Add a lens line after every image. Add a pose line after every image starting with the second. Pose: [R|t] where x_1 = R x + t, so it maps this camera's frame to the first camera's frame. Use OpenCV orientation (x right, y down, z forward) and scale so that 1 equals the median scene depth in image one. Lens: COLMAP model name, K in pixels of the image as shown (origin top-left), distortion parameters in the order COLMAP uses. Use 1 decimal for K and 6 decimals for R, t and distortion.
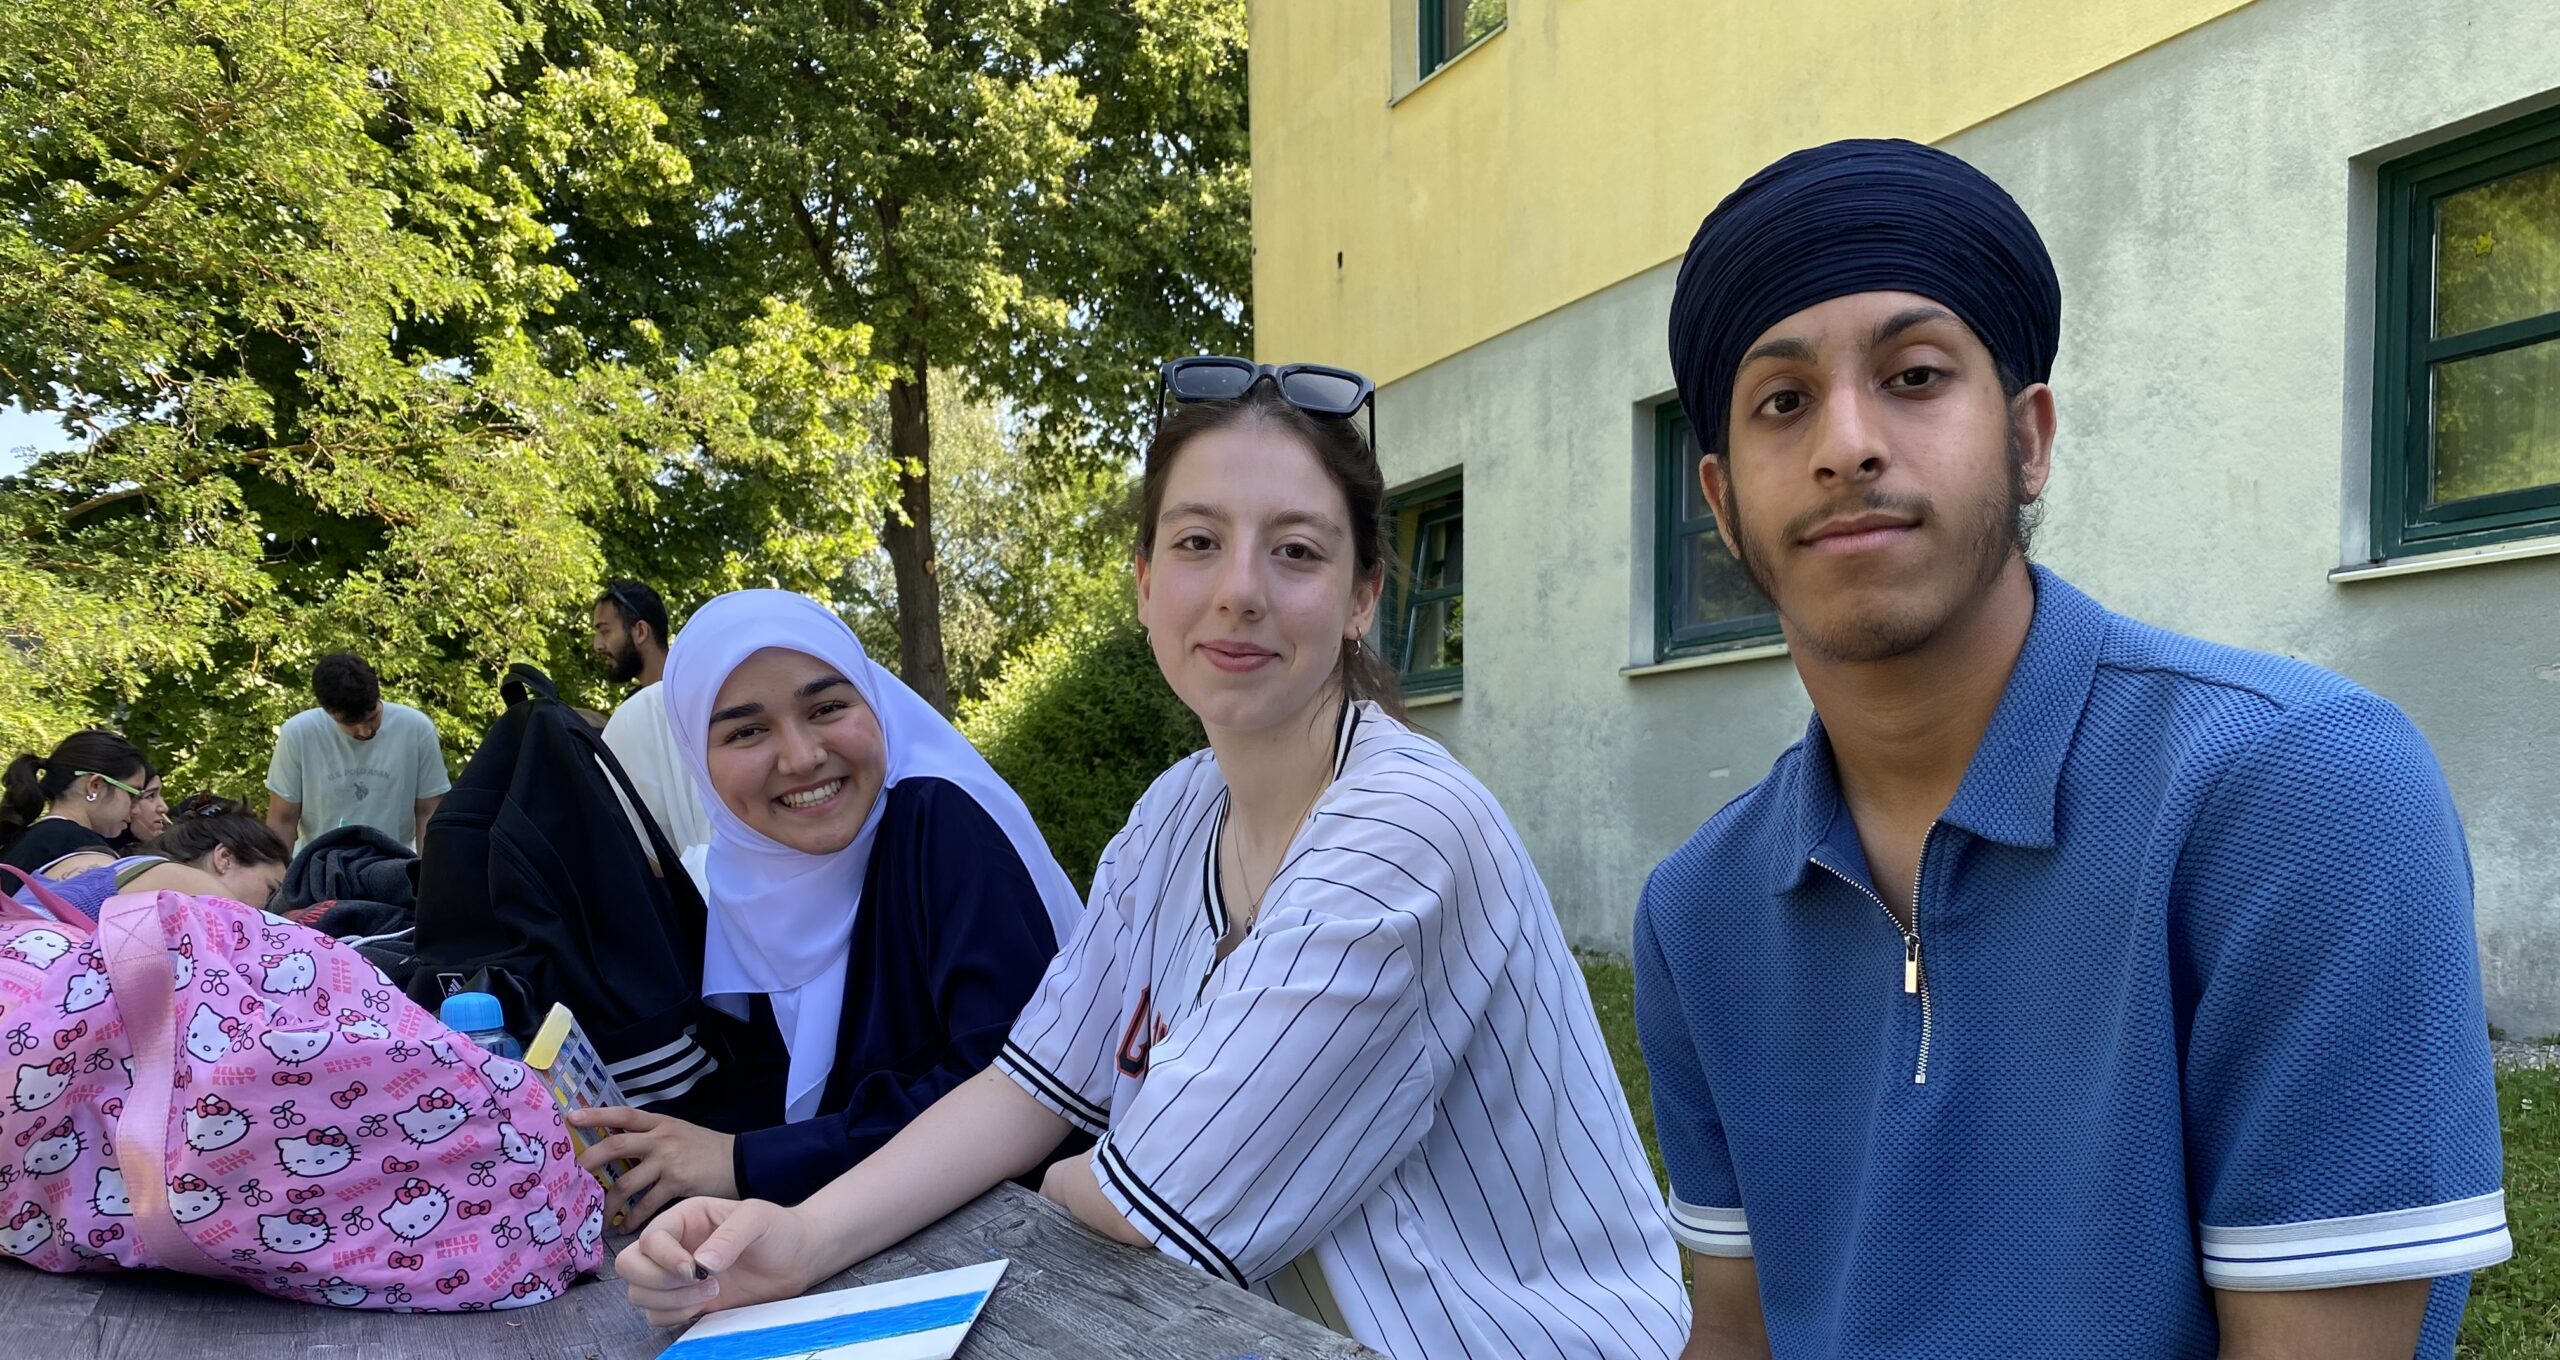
lens RADIAL K [[1909.2, 0, 1411.1], [0, 1909.2, 1052.7], [0, 0, 1]] dist [-0.009130, -0.004801]
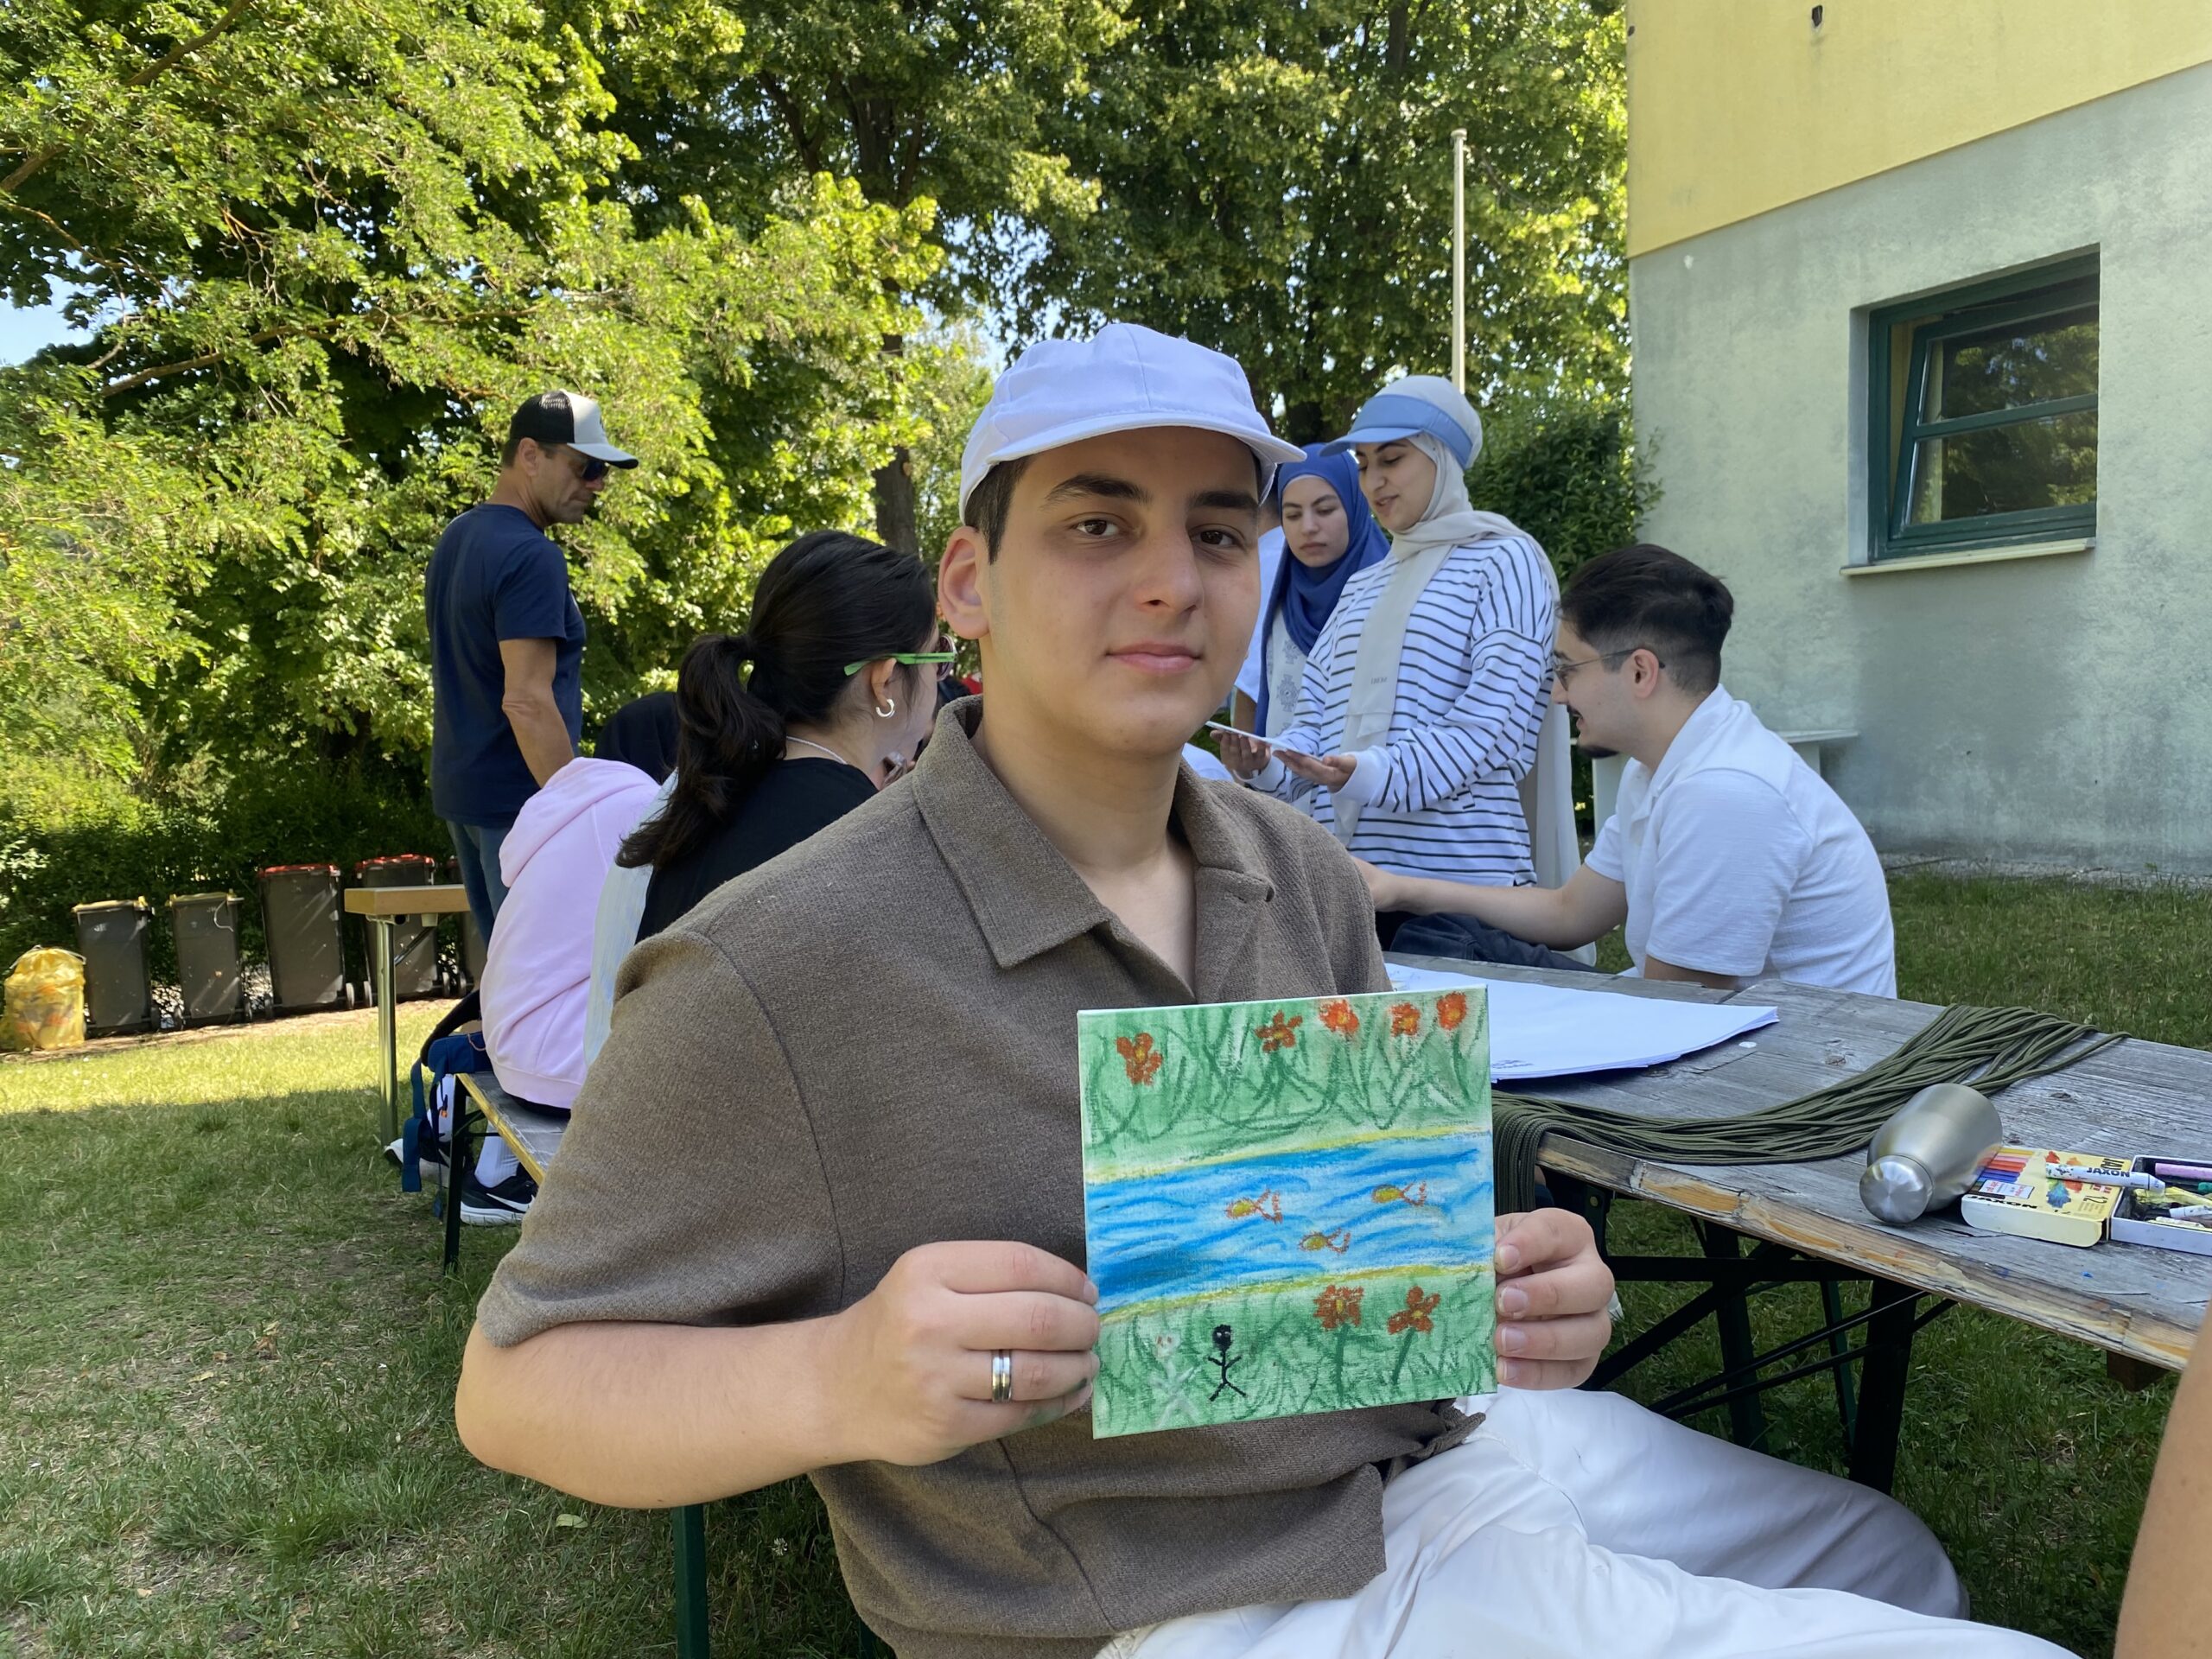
lens RADIAL K [[1660.7, 0, 1136.4], [0, 1660.7, 849.3], [0, 0, 1]] dist [-0.005930, 0.000486]
pose [[0.999849, -0.013767, 0.010644, -0.250052], [0.014183, 0.999094, -0.040116, -0.029944], [-0.010082, 0.040261, 0.999138, 0.235330]]
